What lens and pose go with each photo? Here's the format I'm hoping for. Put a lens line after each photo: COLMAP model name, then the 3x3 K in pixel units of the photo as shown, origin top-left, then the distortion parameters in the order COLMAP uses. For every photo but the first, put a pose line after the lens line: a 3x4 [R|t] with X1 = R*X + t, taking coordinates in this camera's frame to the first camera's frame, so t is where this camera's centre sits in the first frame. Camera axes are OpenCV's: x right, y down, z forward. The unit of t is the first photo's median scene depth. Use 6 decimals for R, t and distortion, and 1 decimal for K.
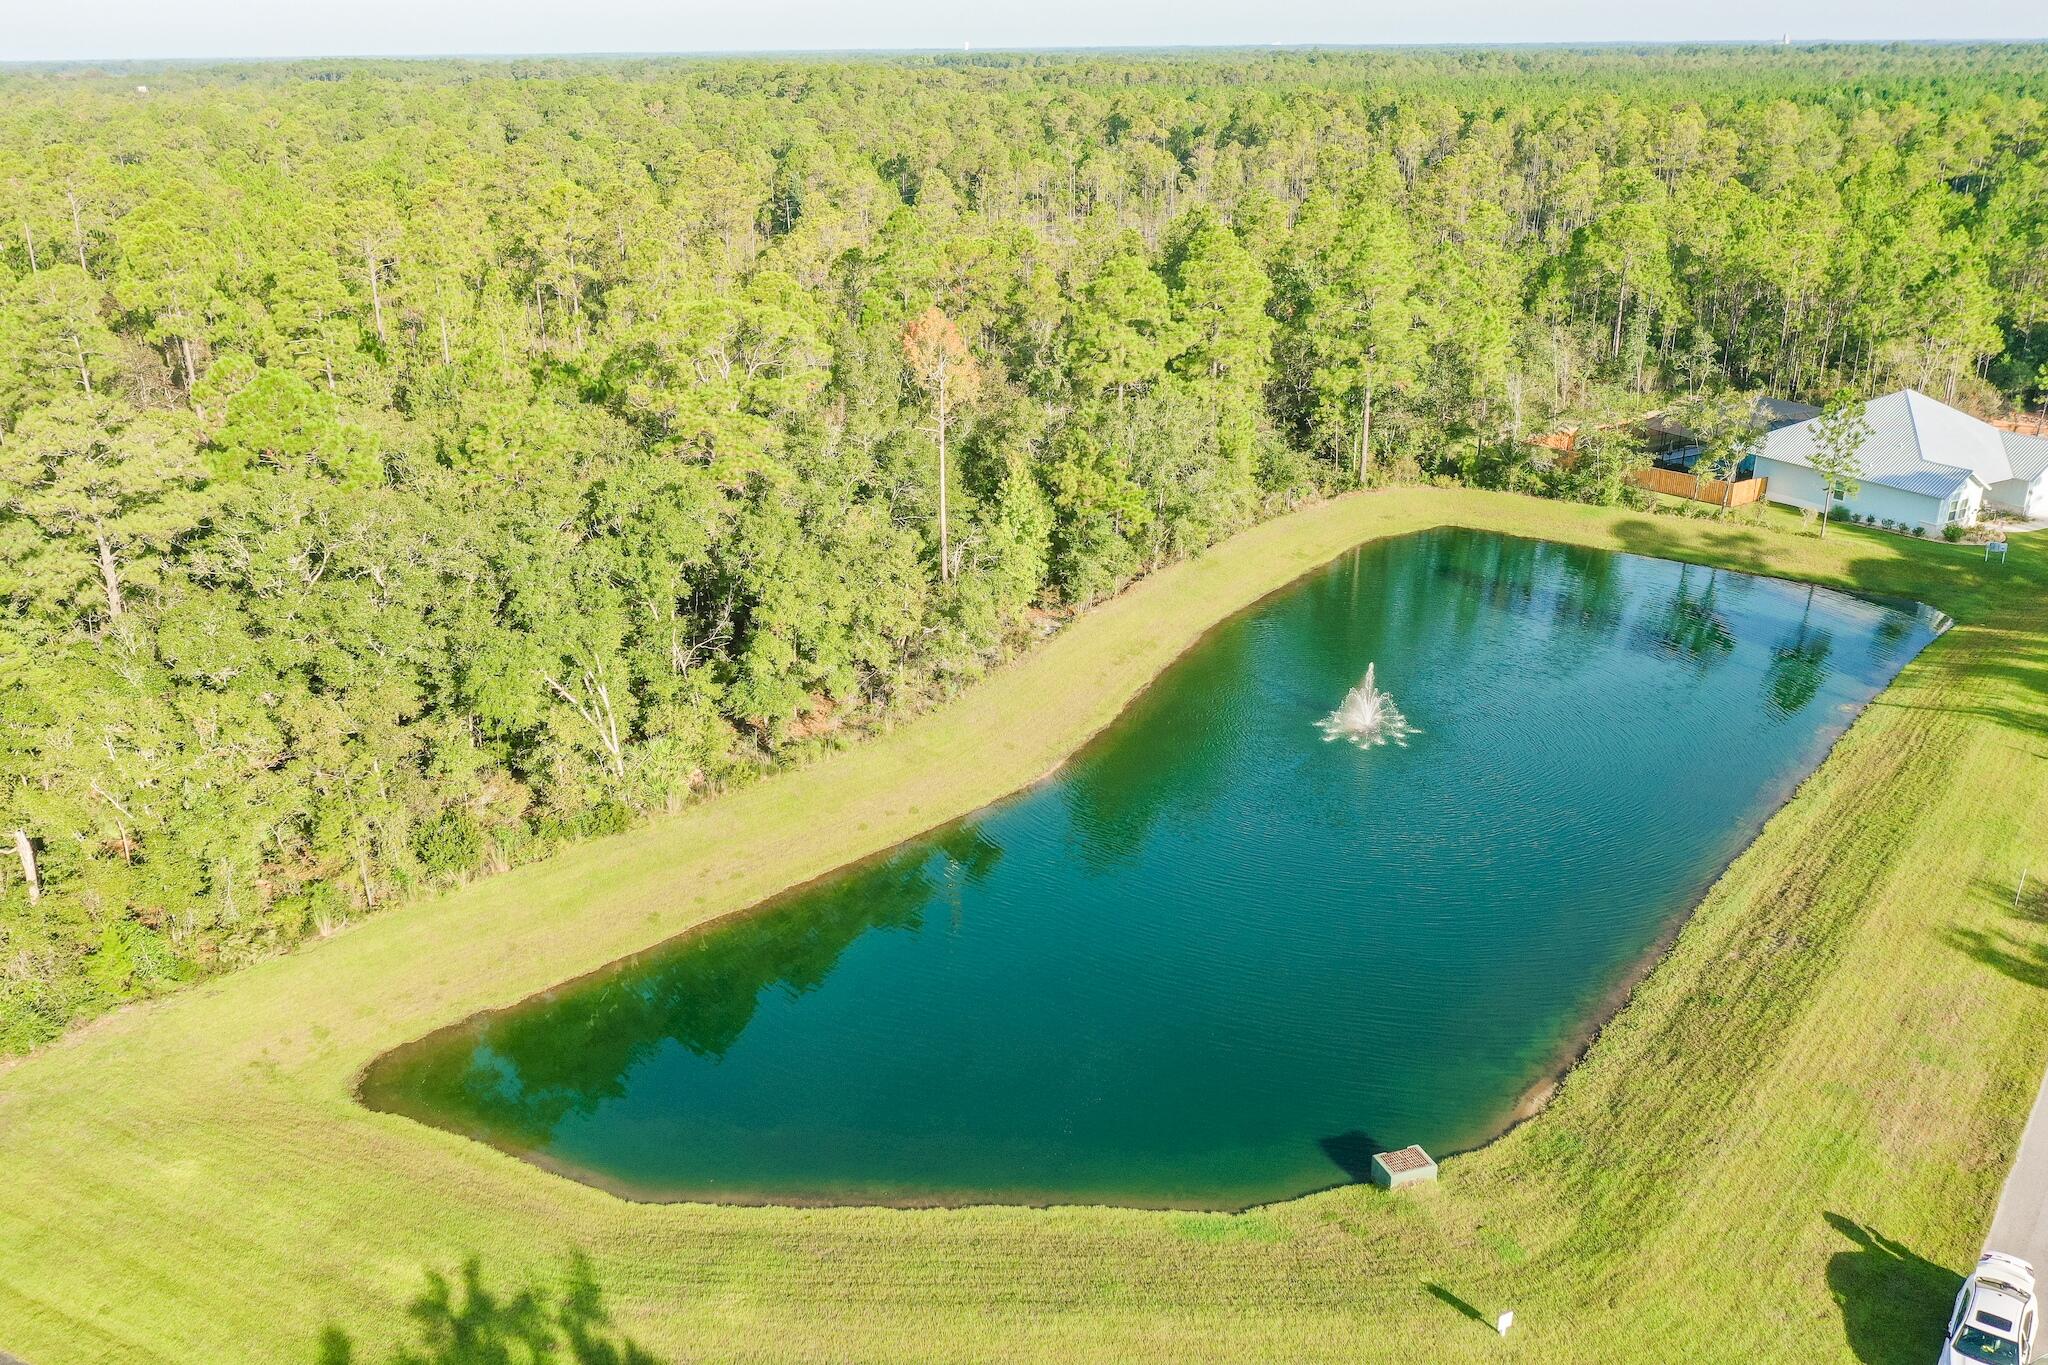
lens RADIAL K [[1635.2, 0, 1024.0], [0, 1635.2, 682.5], [0, 0, 1]] dist [-0.006648, -0.007974]
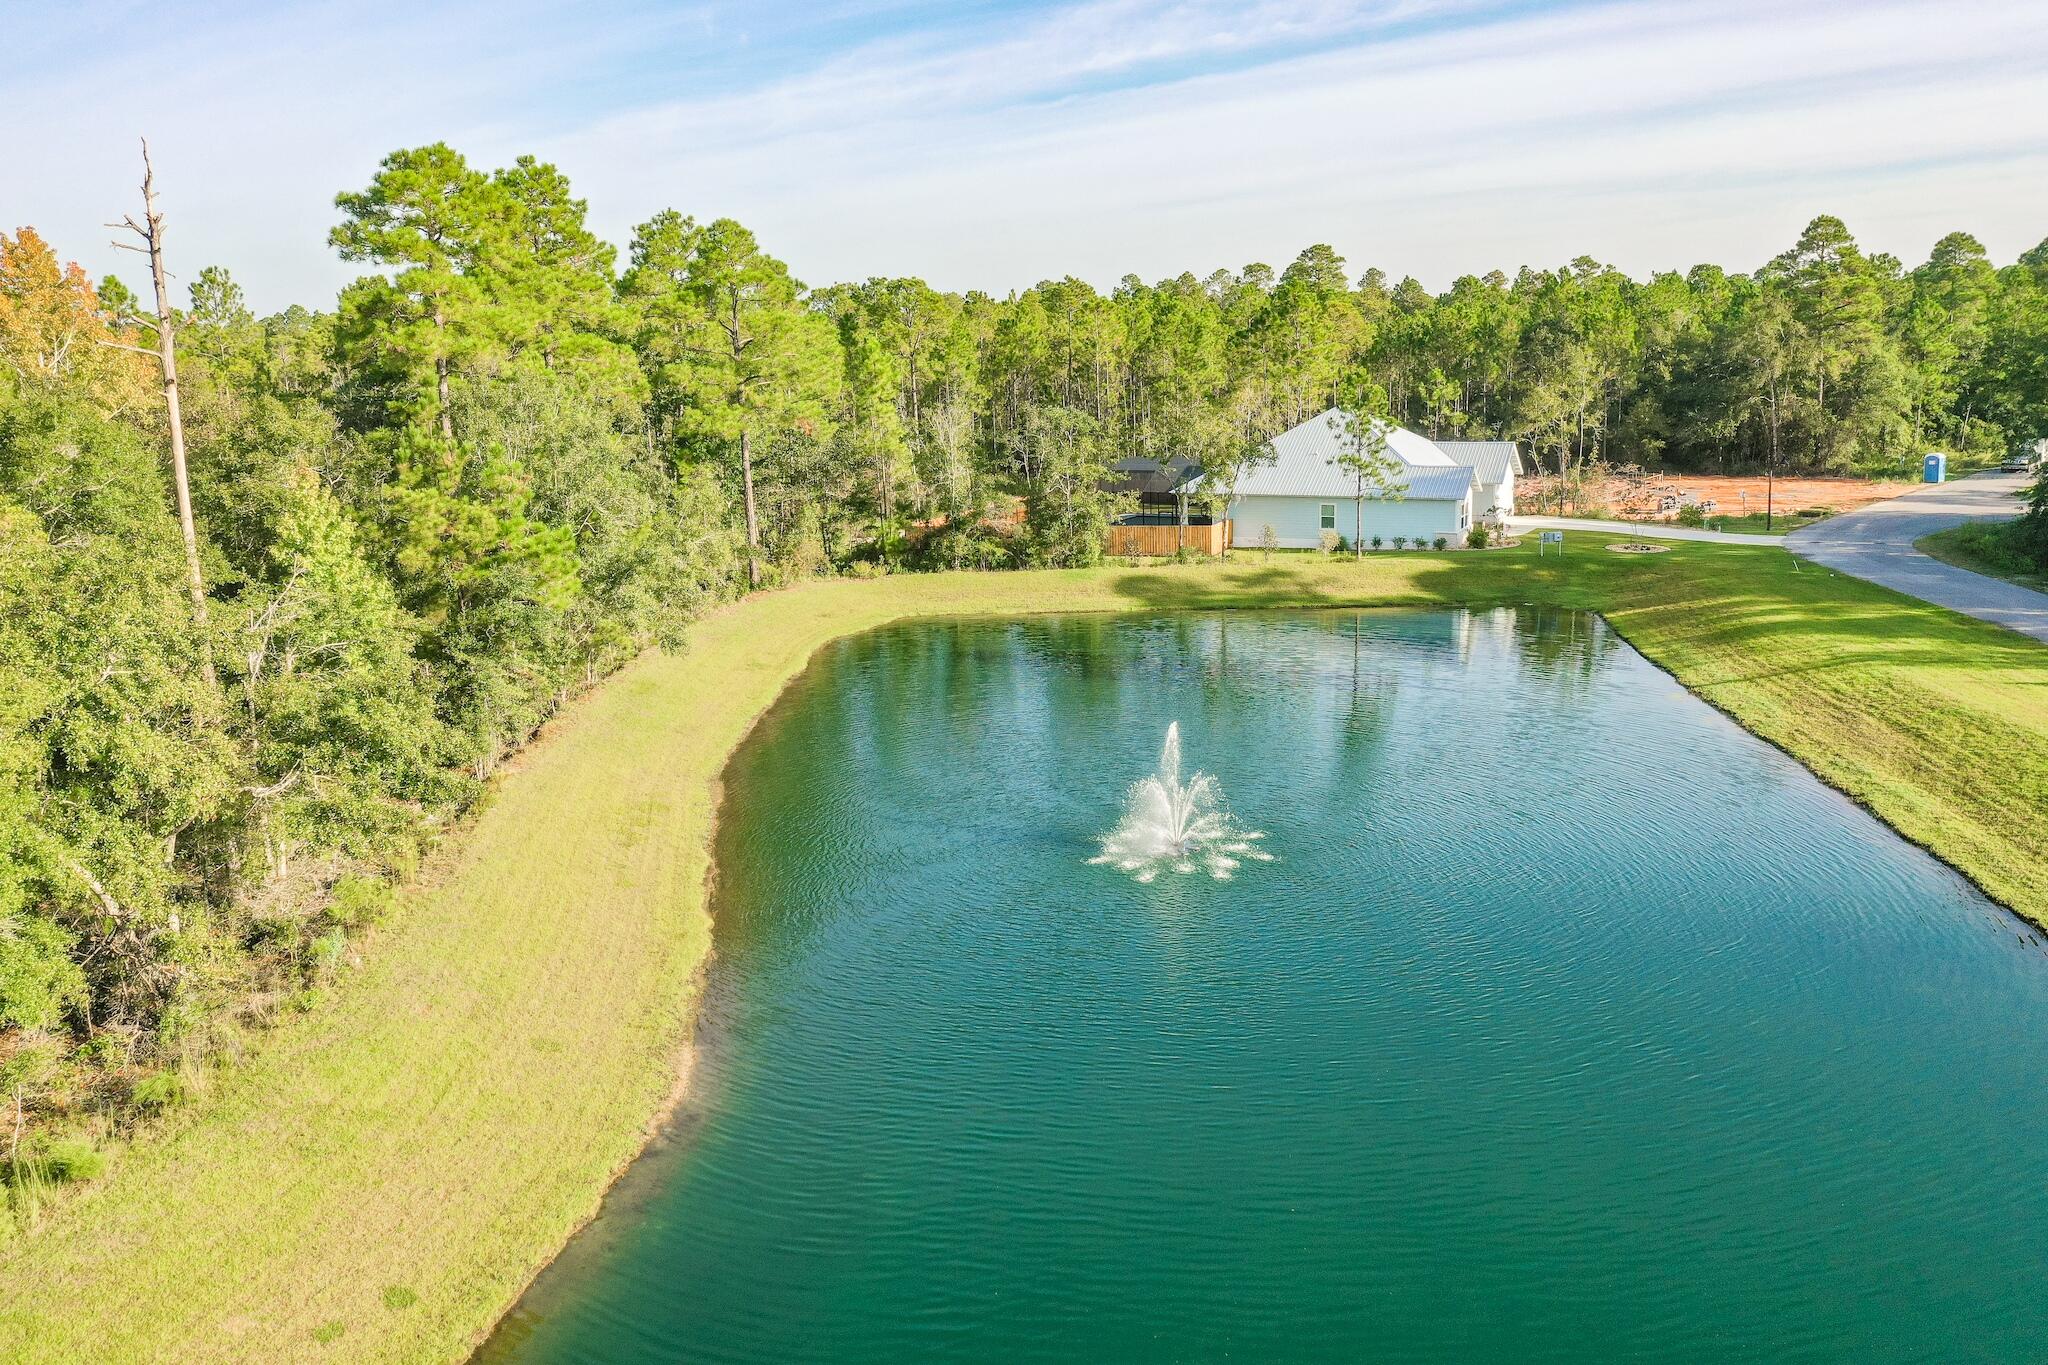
lens RADIAL K [[1622.7, 0, 1024.0], [0, 1622.7, 682.5], [0, 0, 1]] dist [-0.001247, -0.000631]
pose [[0.827500, -0.131865, 0.545761, -0.080465], [0.224751, 0.968550, -0.106756, 0.015404], [-0.514520, 0.211001, 0.831112, 0.422704]]
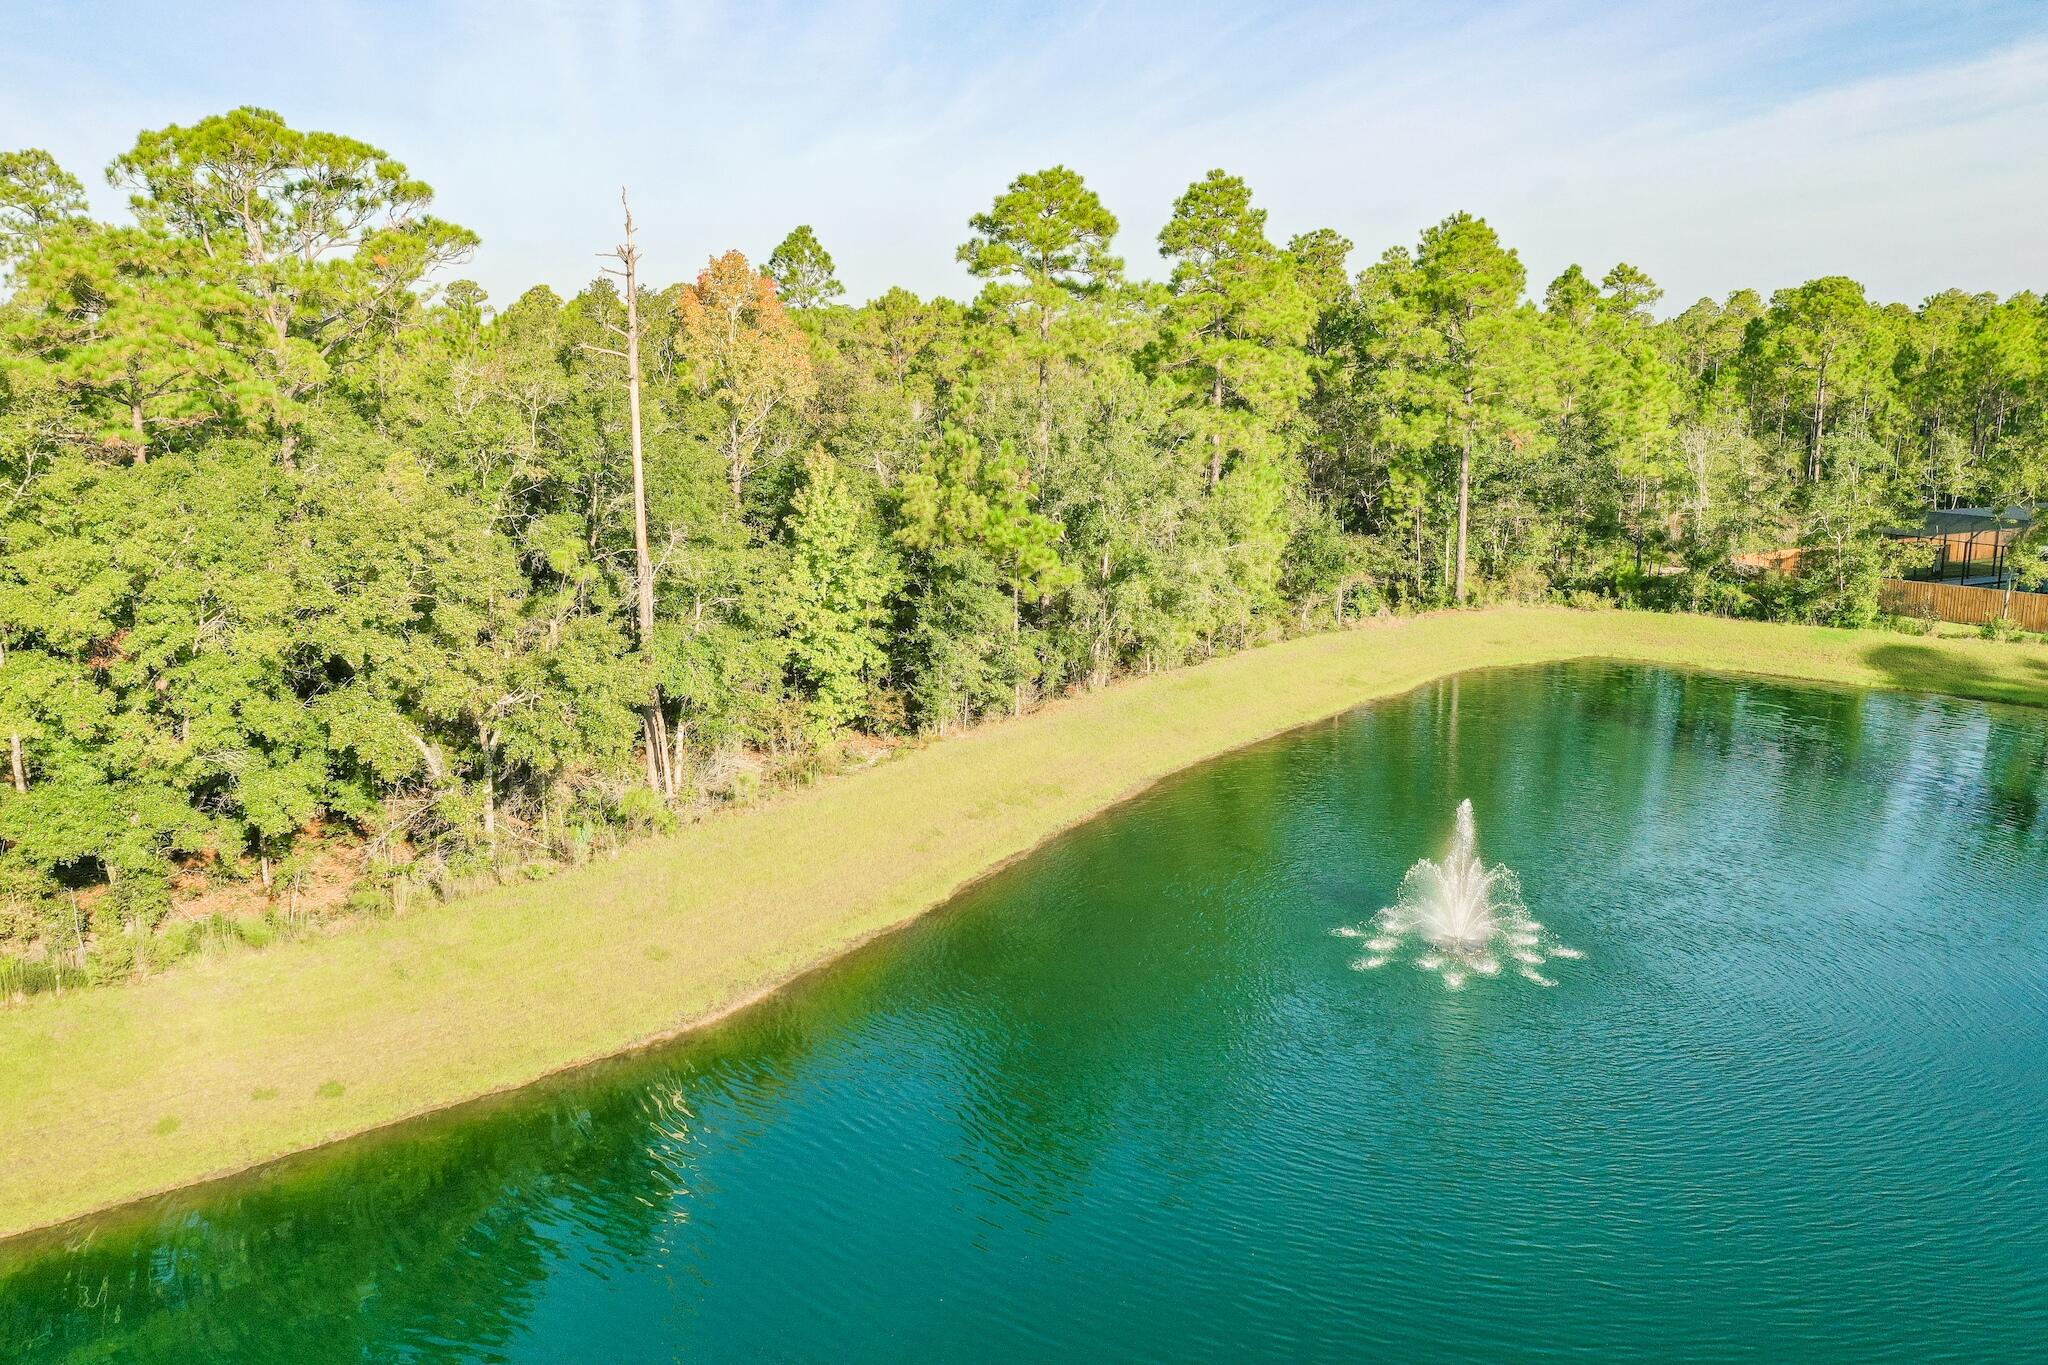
lens RADIAL K [[1635.2, 0, 1024.0], [0, 1635.2, 682.5], [0, 0, 1]] dist [-0.006648, -0.007974]
pose [[0.997554, 0.015727, -0.068111, 0.085235], [-0.027217, 0.984858, -0.171216, 0.027772], [0.064386, 0.172651, 0.982876, 0.382673]]
